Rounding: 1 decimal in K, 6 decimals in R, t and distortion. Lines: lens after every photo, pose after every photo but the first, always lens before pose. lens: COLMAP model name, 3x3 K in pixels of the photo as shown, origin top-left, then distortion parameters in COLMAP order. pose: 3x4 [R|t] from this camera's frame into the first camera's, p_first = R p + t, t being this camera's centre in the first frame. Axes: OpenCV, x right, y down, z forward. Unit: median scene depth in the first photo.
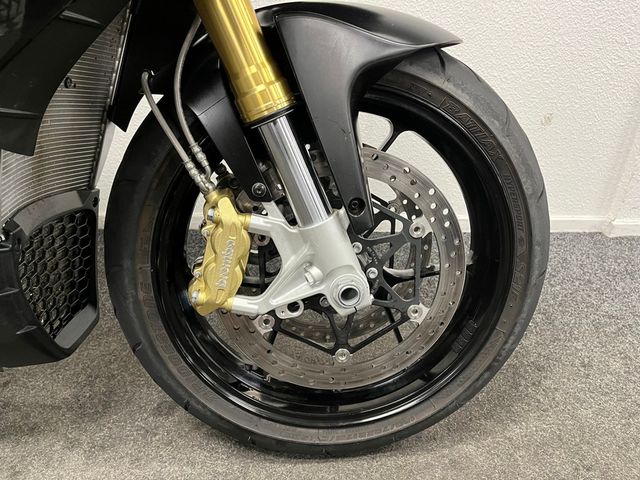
lens RADIAL K [[482.2, 0, 320.0], [0, 482.2, 240.0], [0, 0, 1]] dist [0.096634, -0.131894]
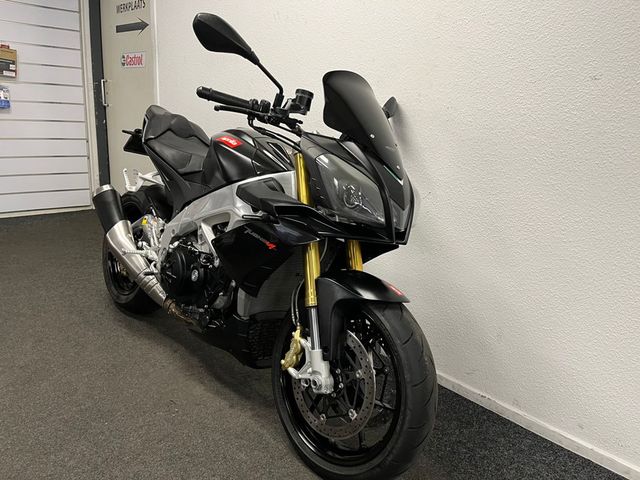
lens RADIAL K [[482.2, 0, 320.0], [0, 482.2, 240.0], [0, 0, 1]] dist [0.096634, -0.131894]
pose [[0.631963, 0.190751, -0.751157, 1.779755], [-0.395601, 0.912850, -0.101015, -0.311390], [0.666425, 0.360996, 0.652349, -0.863824]]
